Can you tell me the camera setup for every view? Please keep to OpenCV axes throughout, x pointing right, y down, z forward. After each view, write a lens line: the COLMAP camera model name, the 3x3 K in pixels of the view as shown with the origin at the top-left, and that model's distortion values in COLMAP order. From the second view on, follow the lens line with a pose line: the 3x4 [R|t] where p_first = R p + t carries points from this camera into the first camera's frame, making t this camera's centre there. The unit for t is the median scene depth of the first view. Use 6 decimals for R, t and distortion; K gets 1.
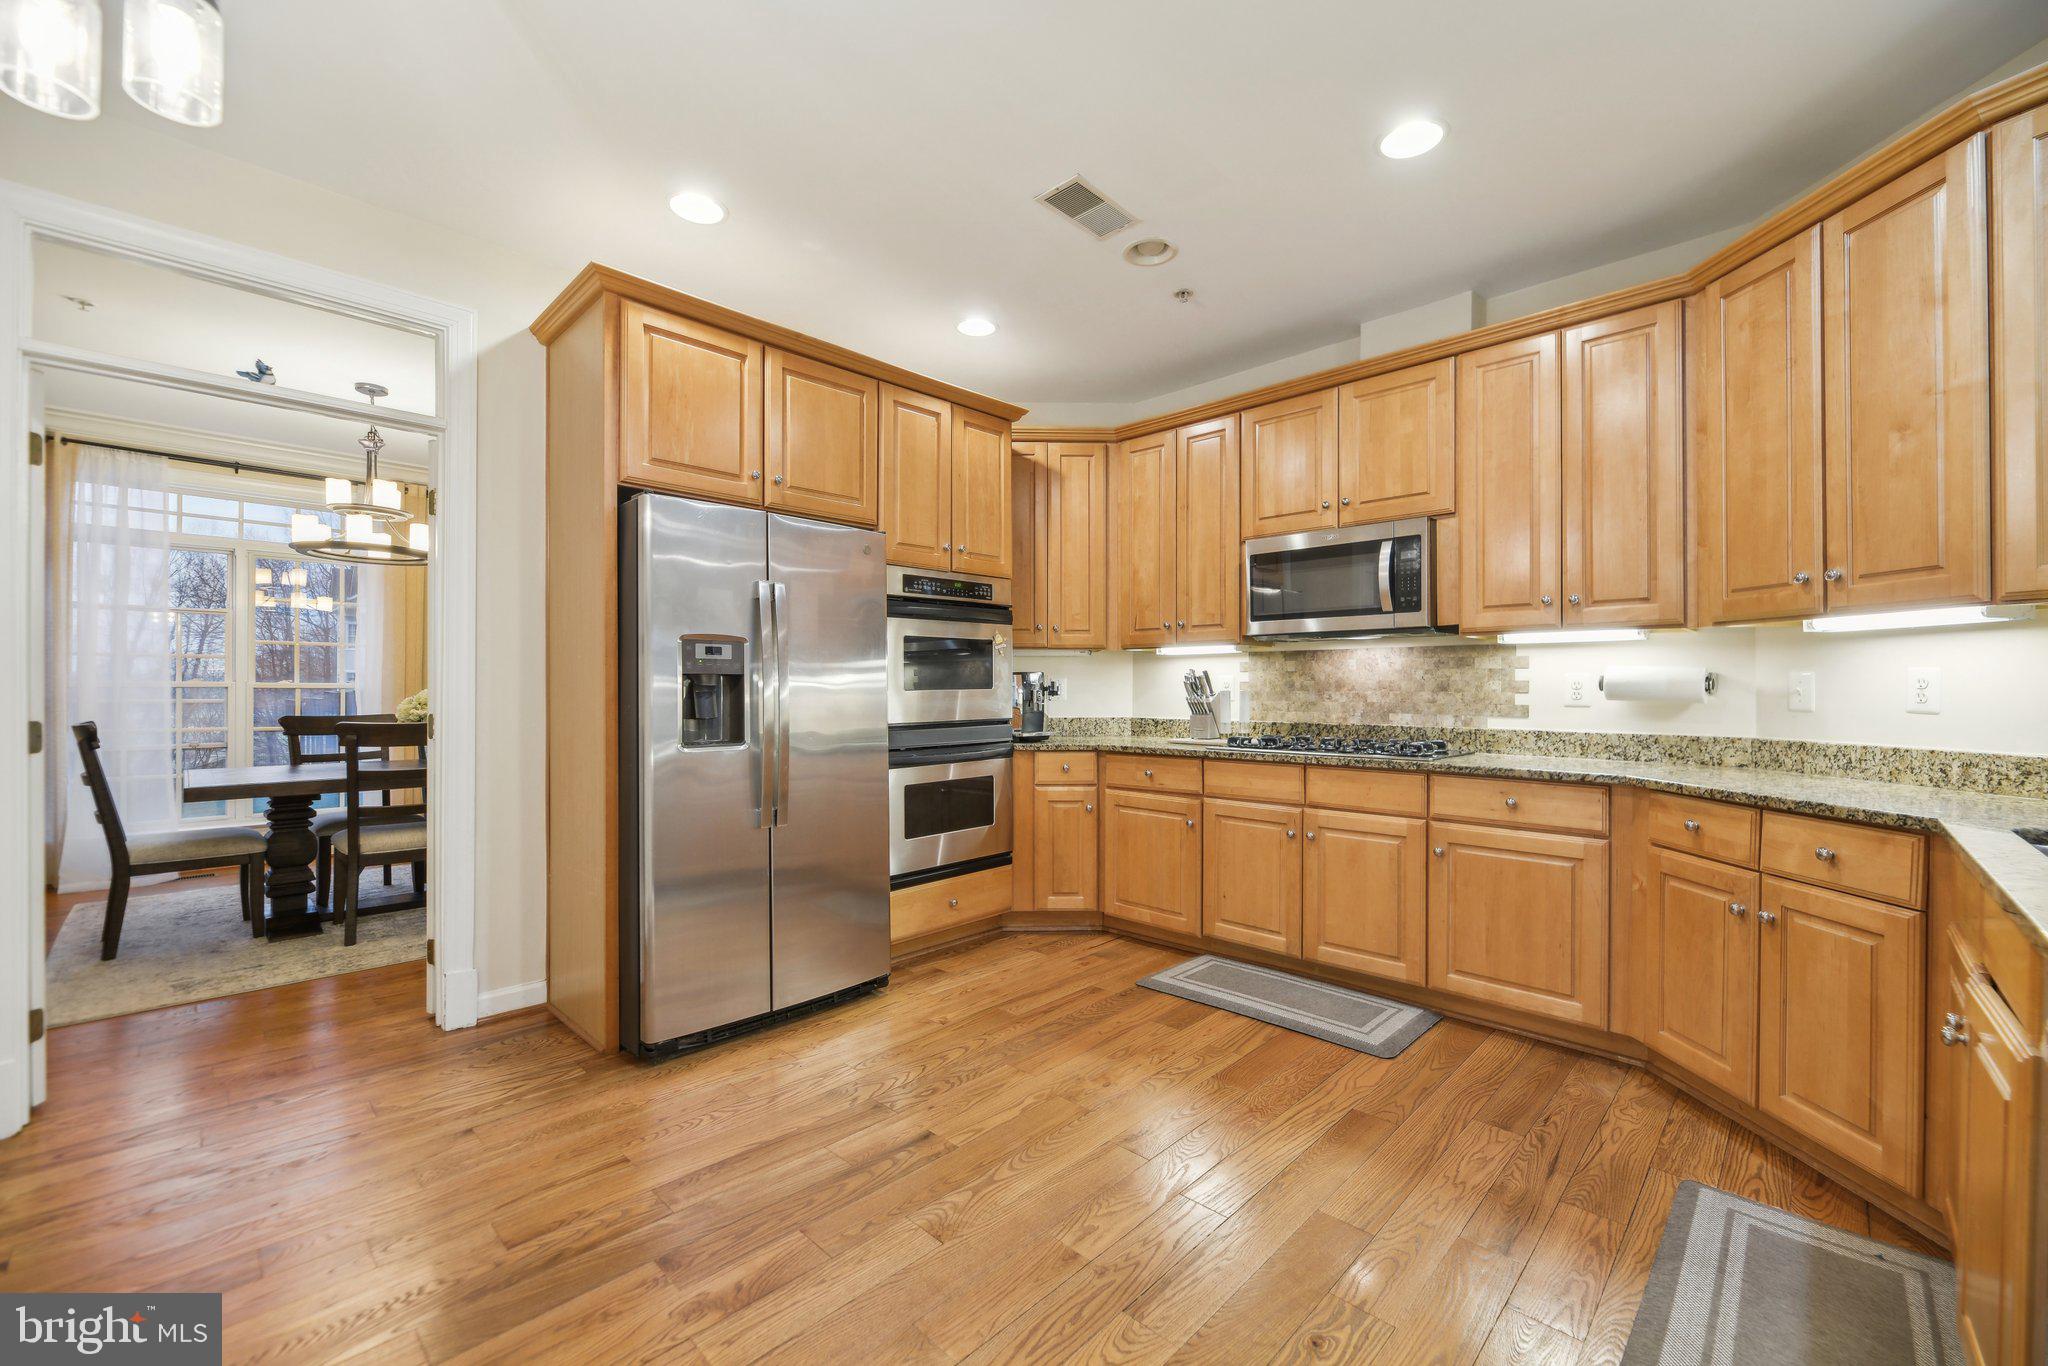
lens RADIAL K [[842.0, 0, 1036.2], [0, 842.0, 686.8], [0, 0, 1]] dist [0.001703, -0.003612]
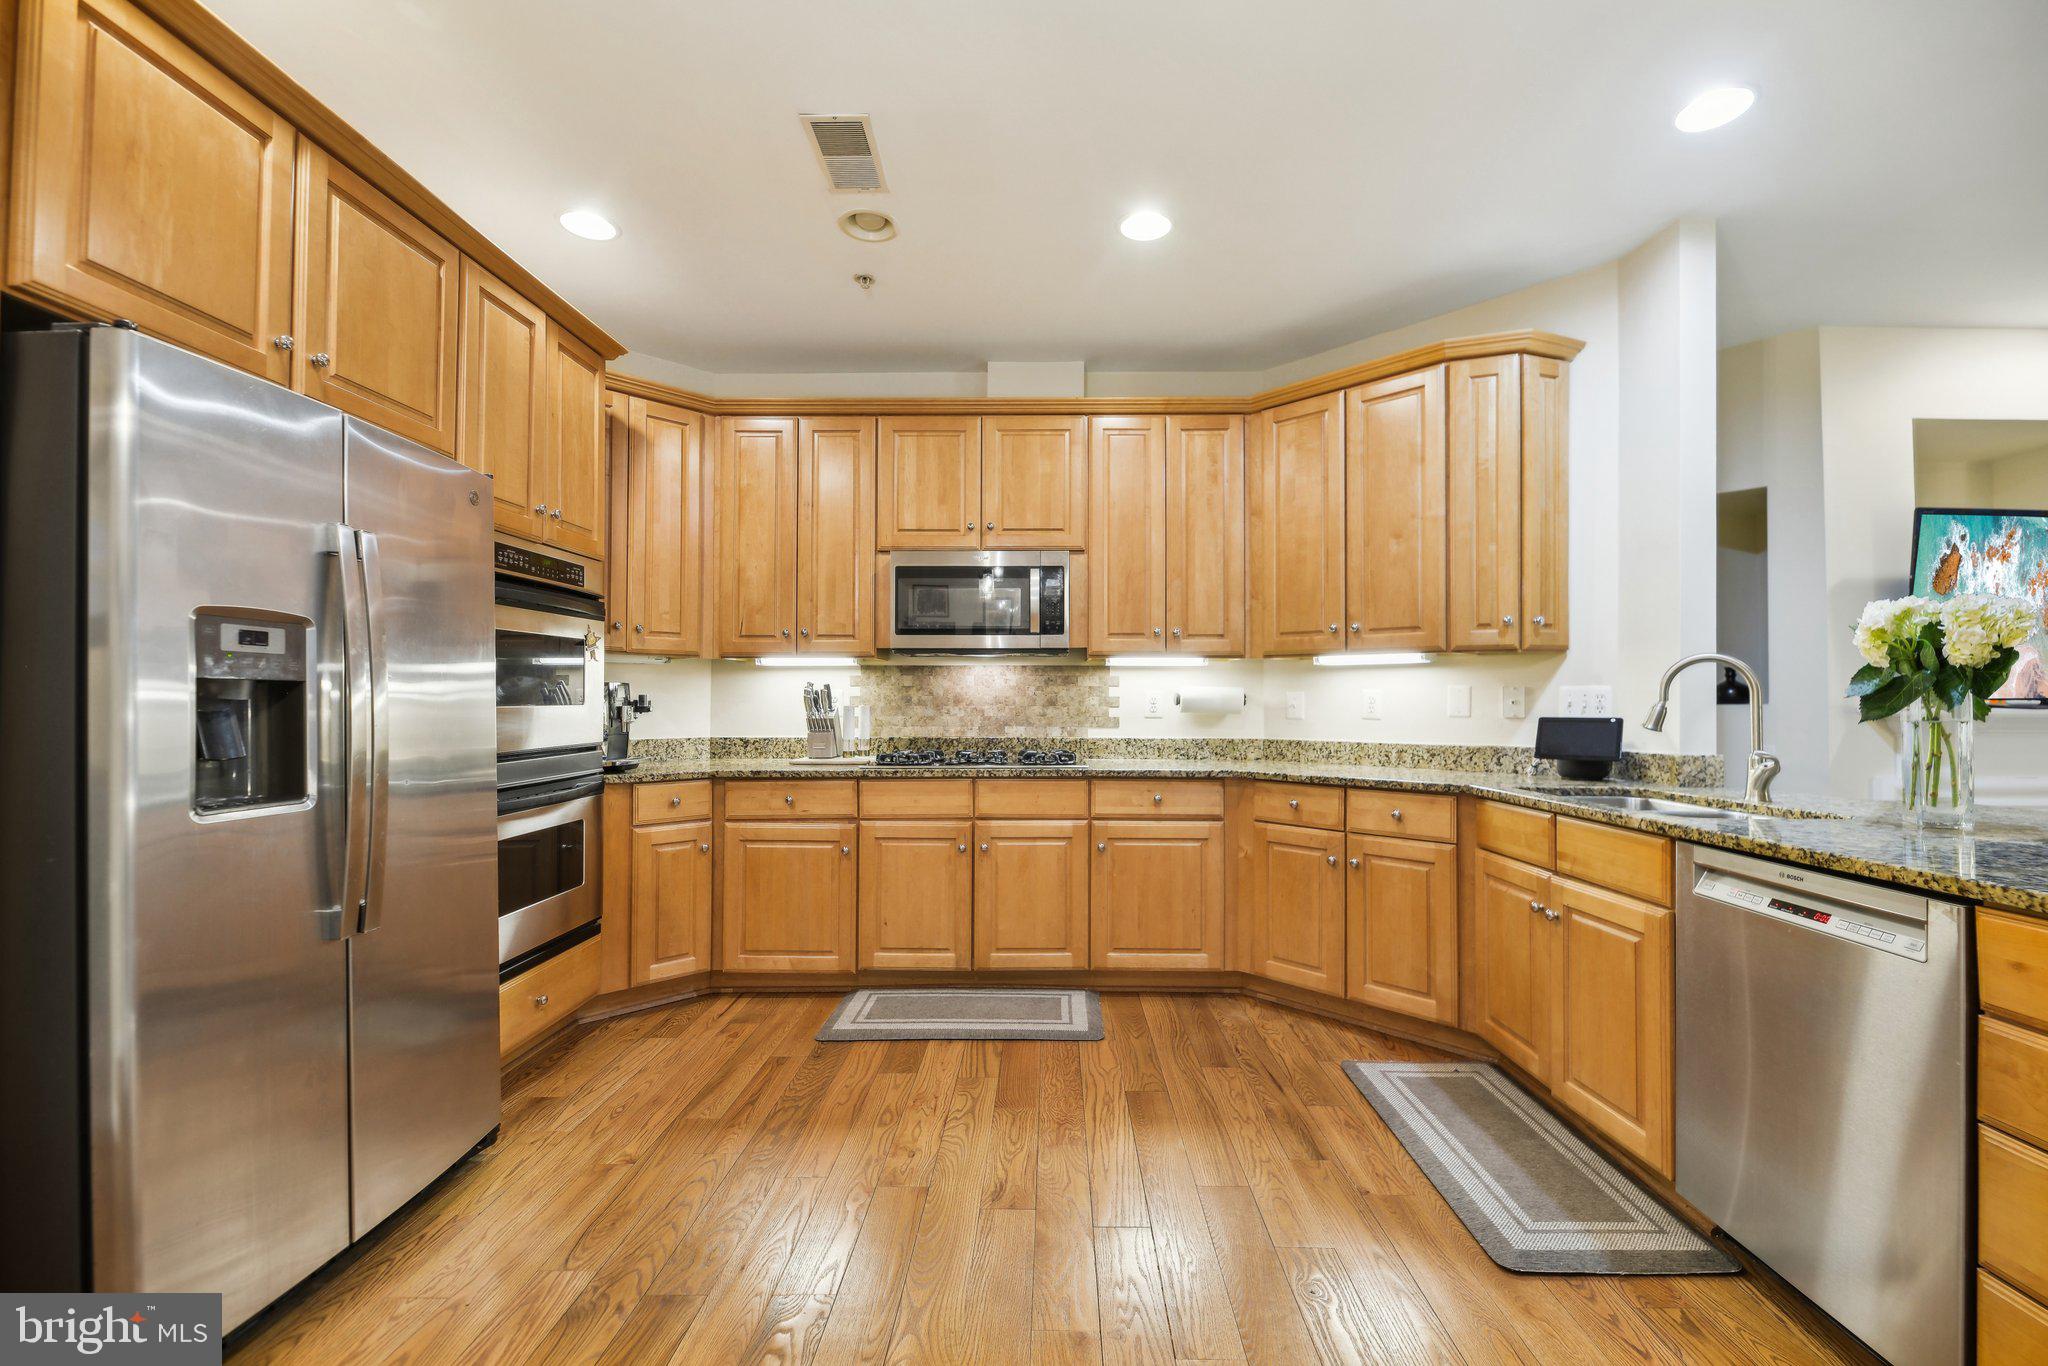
lens RADIAL K [[847.7, 0, 1048.3], [0, 847.7, 684.8], [0, 0, 1]] dist [0.001006, -0.005066]
pose [[0.725733, 0.014403, 0.687825, -0.304628], [-0.001614, 0.999814, -0.019233, -0.001003], [-0.687974, 0.012848, 0.725621, 0.180185]]
